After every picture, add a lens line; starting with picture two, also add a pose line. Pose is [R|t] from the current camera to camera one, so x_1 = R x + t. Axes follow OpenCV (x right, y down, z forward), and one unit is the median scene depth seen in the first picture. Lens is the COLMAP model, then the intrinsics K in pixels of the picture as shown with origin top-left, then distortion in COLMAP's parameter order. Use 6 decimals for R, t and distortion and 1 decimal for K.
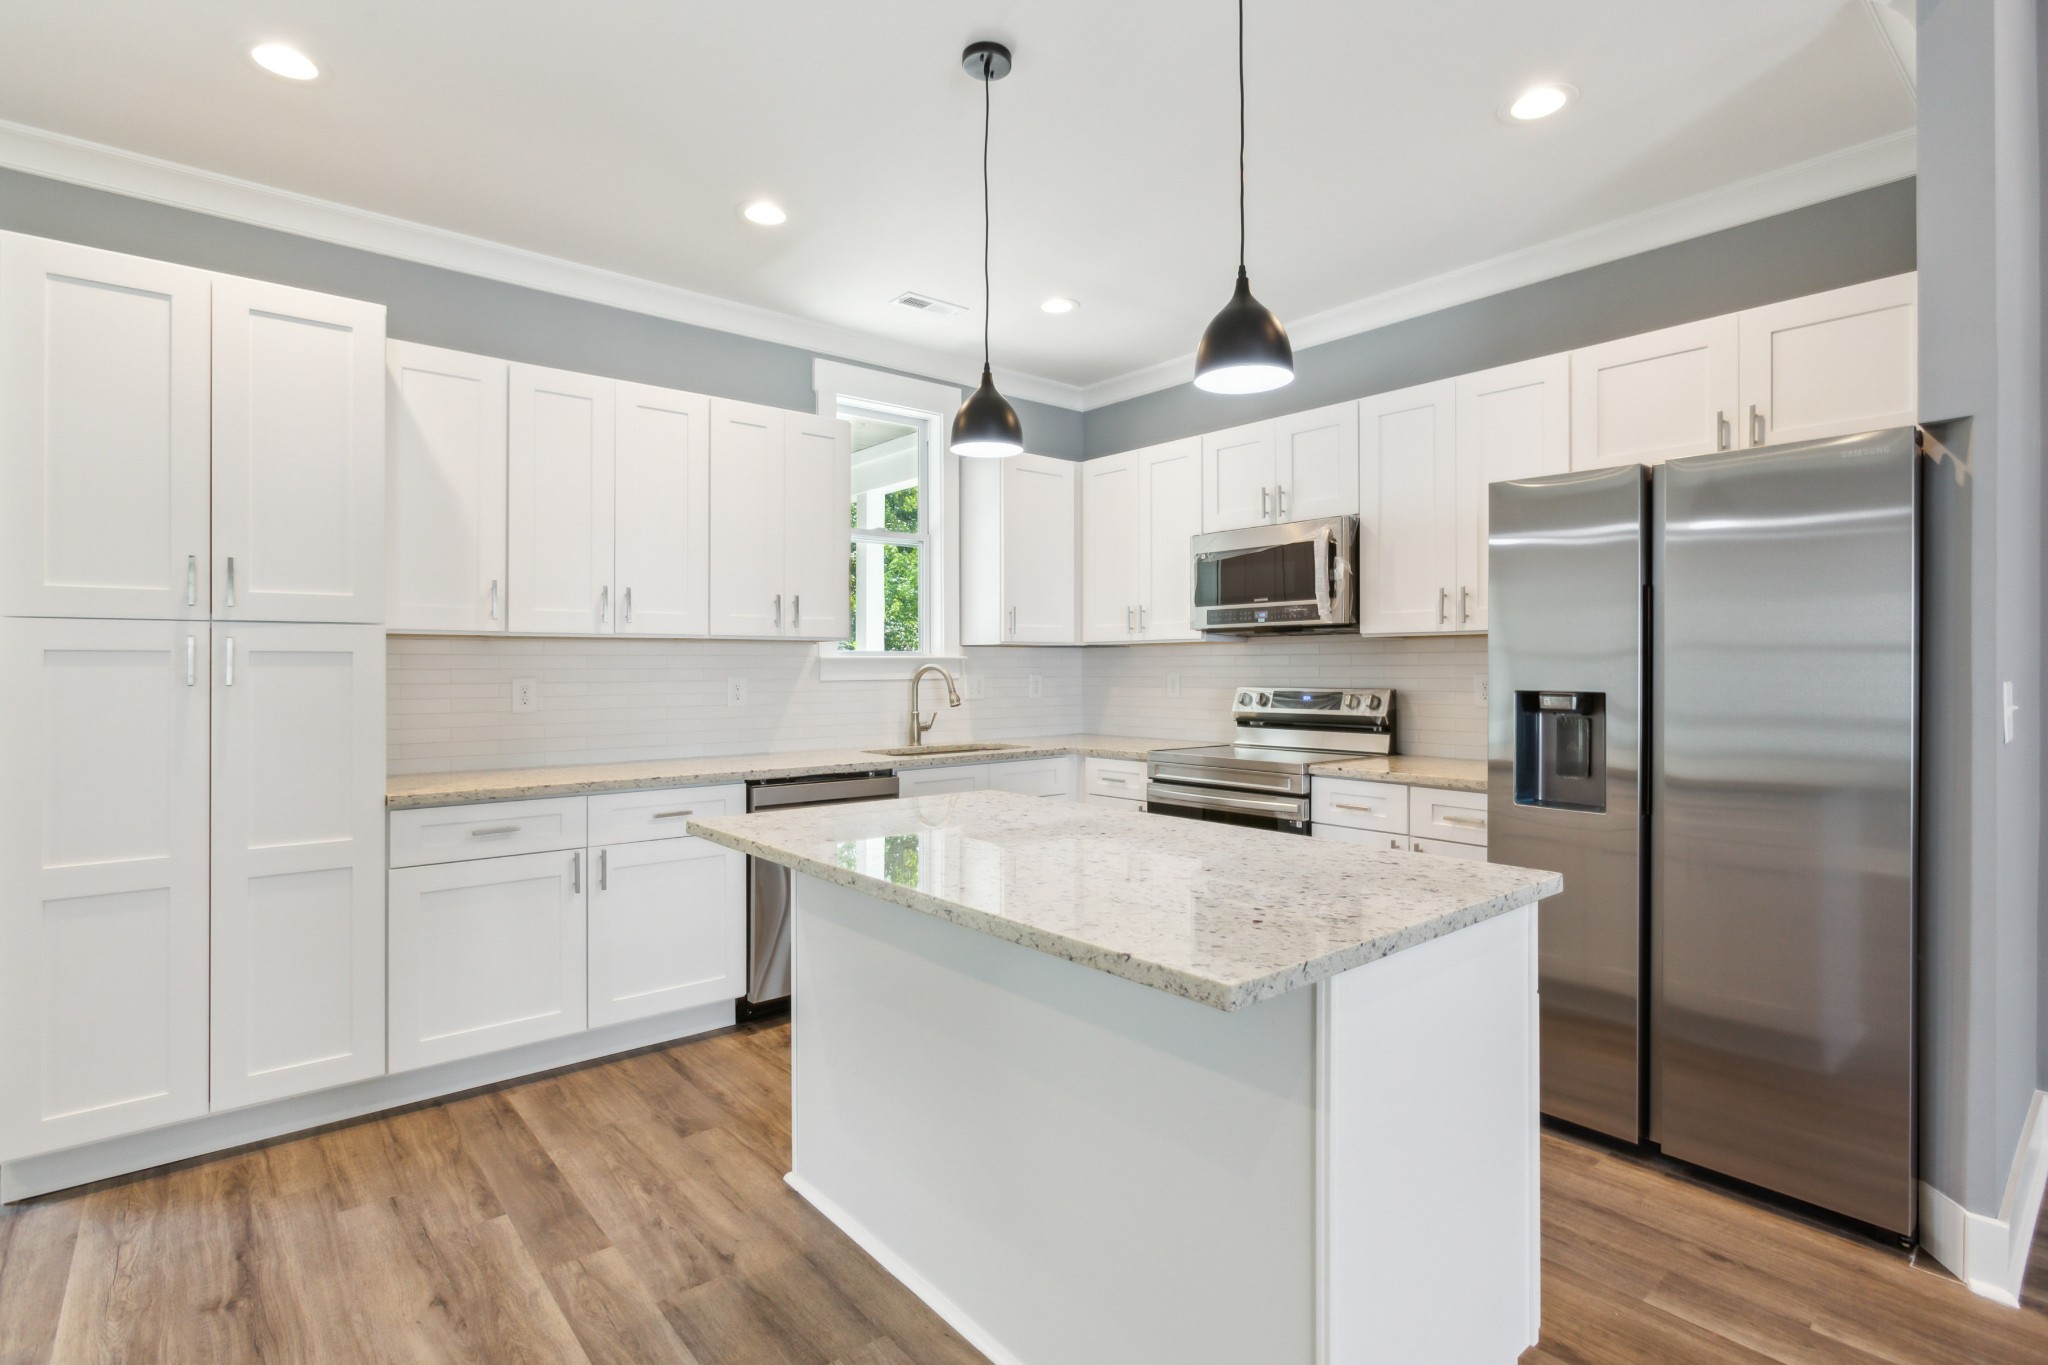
lens RADIAL K [[991.1, 0, 1028.3], [0, 991.1, 666.4], [0, 0, 1]] dist [0.000295, 0.001461]
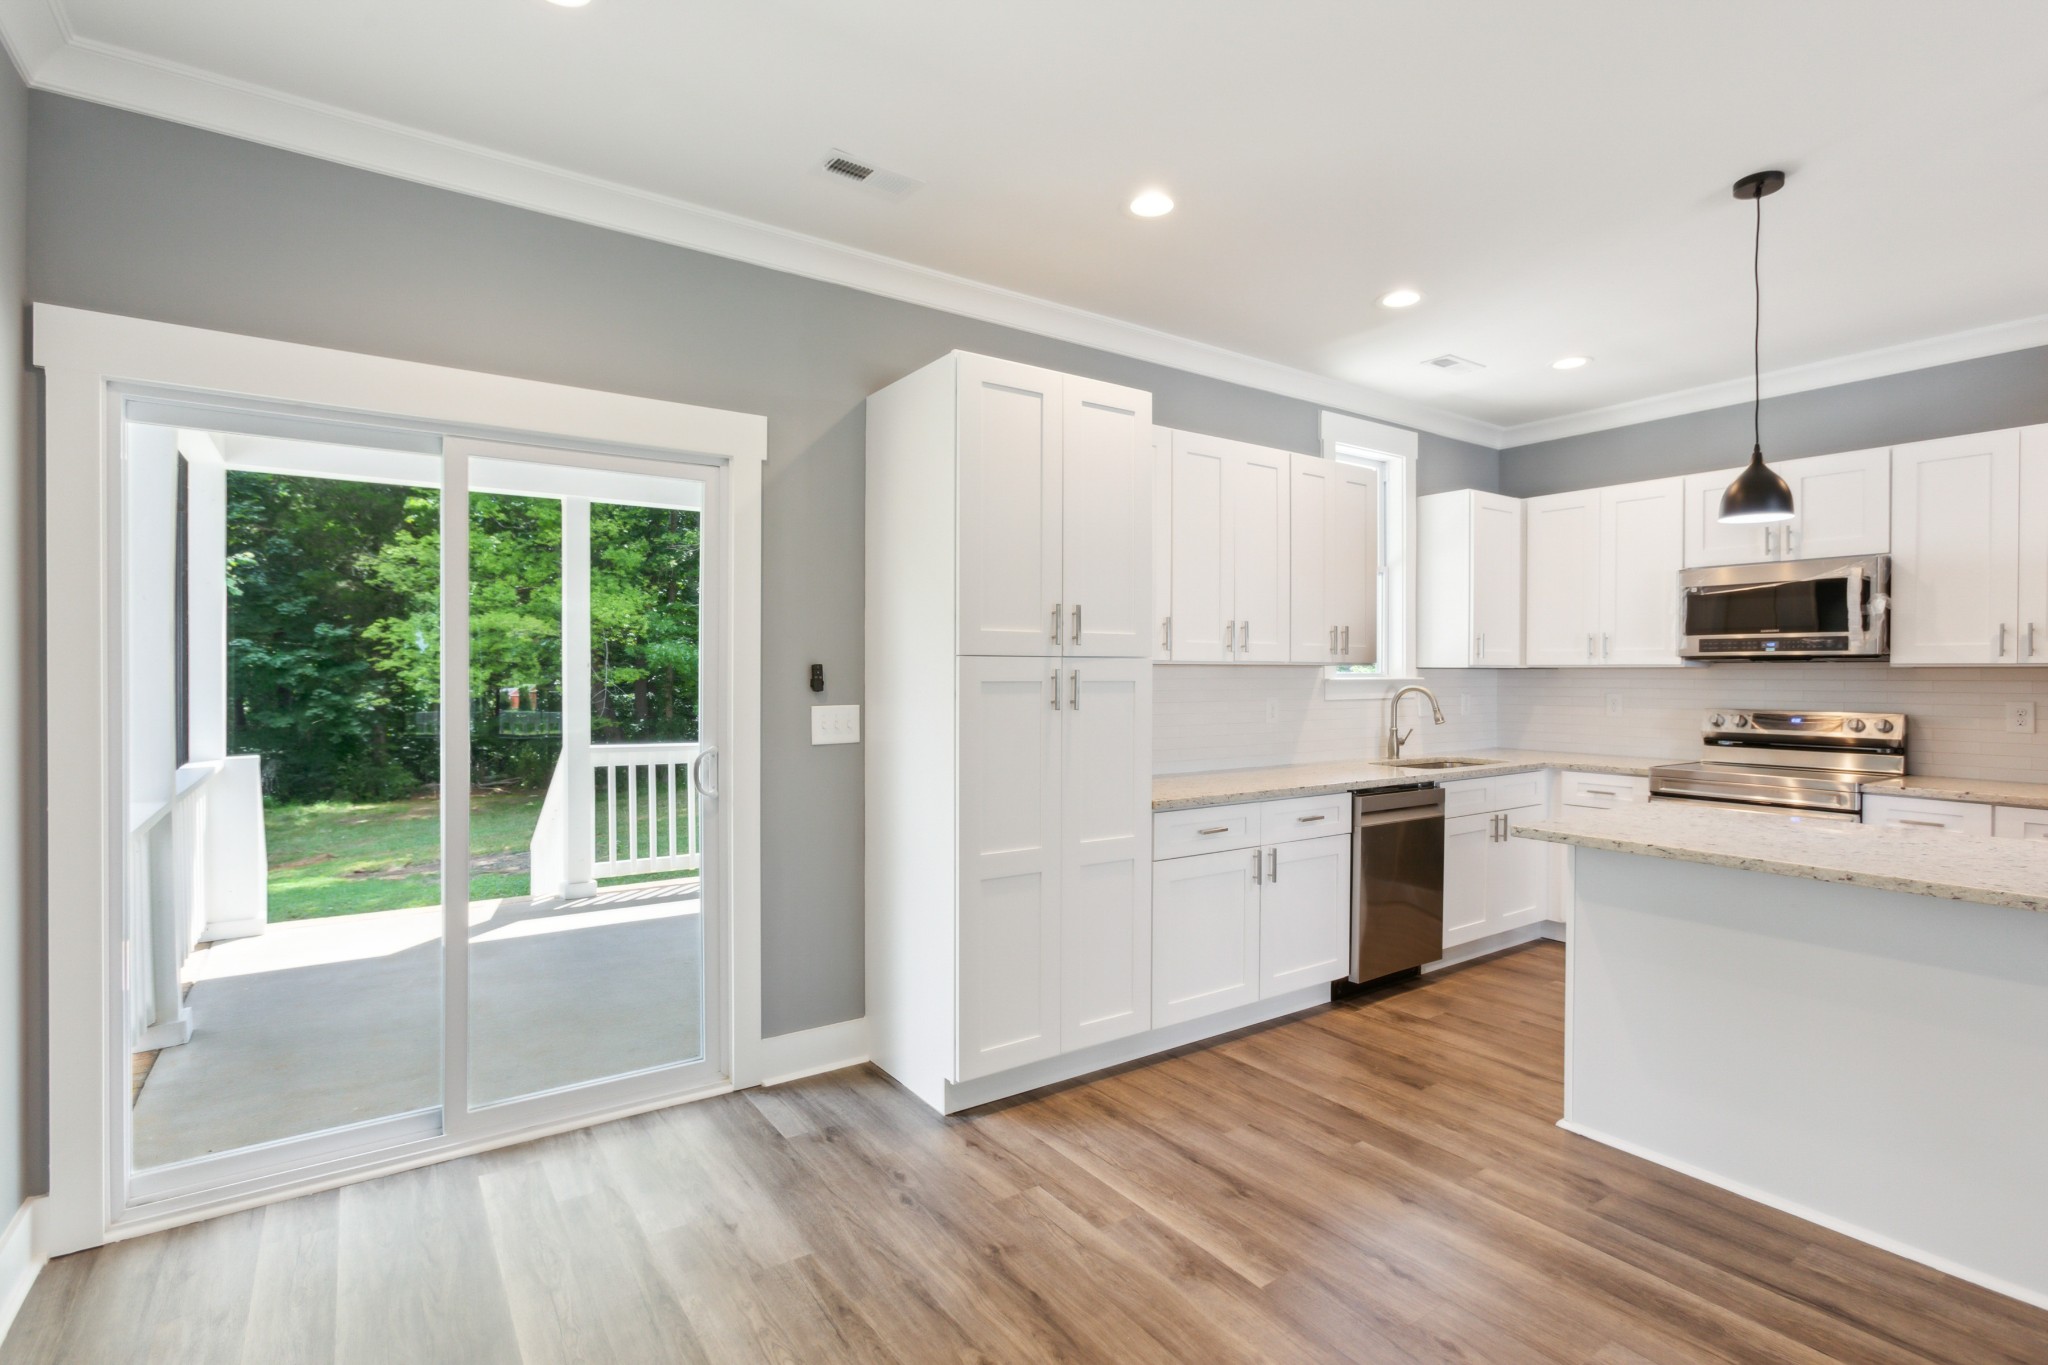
lens RADIAL K [[982.7, 0, 1032.8], [0, 982.7, 680.0], [0, 0, 1]] dist [-0.031474, 0.018860]
pose [[0.995782, 0.007685, -0.091426, -0.509293], [-0.006836, 0.999931, 0.009592, -0.019105], [0.091493, -0.008927, 0.995766, -0.148387]]
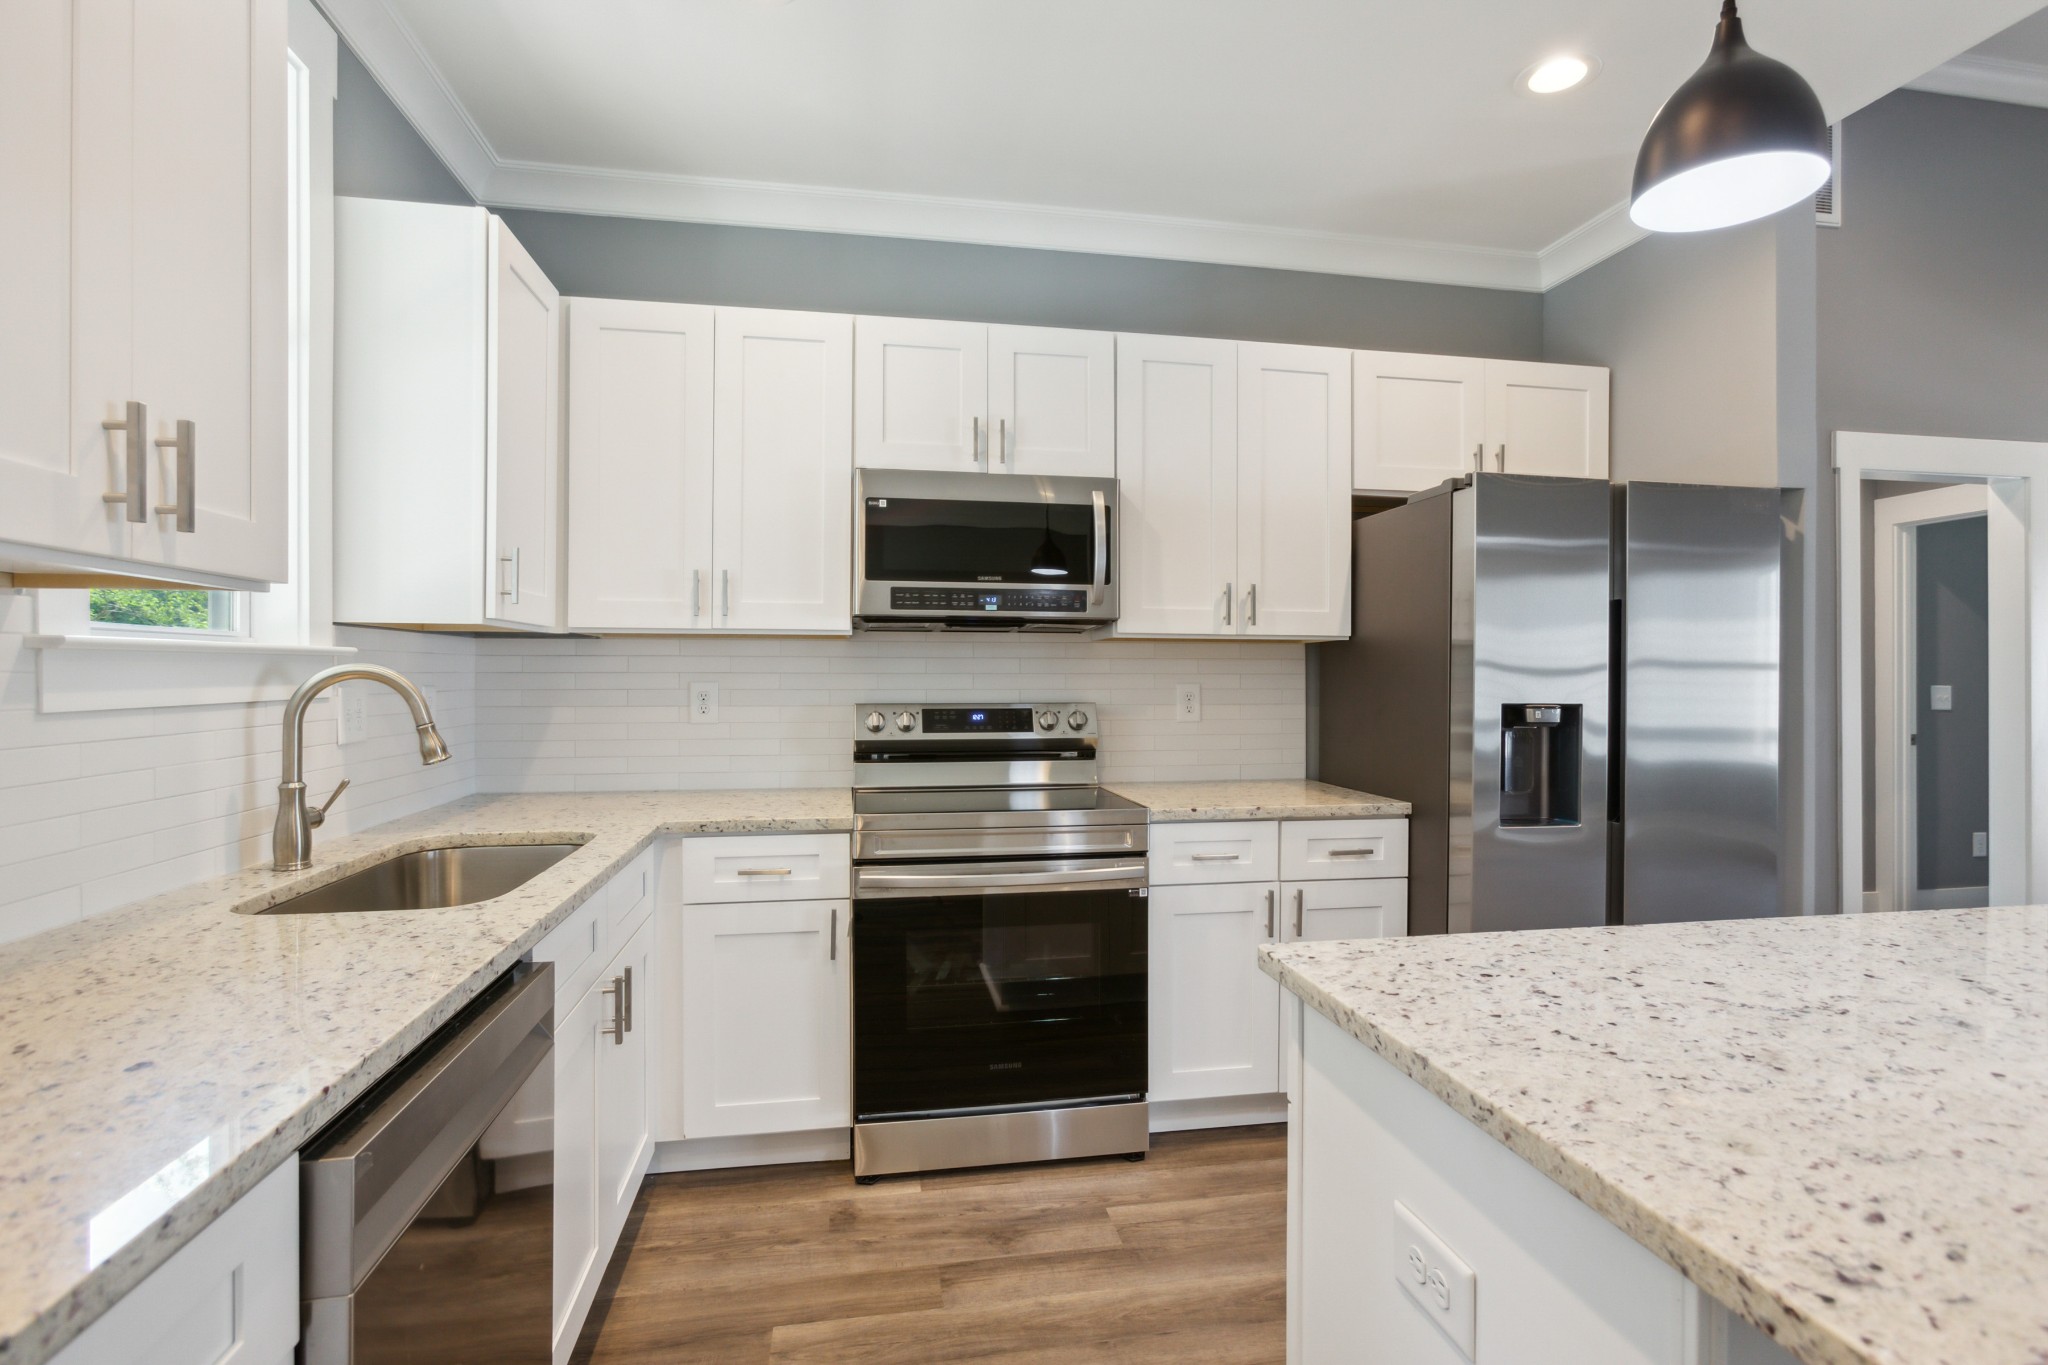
lens RADIAL K [[982.7, 0, 1032.8], [0, 982.7, 680.0], [0, 0, 1]] dist [-0.031474, 0.018860]
pose [[0.500017, 0.000007, 0.866016, -0.370846], [-0.006695, 0.999970, 0.003857, 0.001176], [-0.865990, -0.007726, 0.500002, 0.676329]]
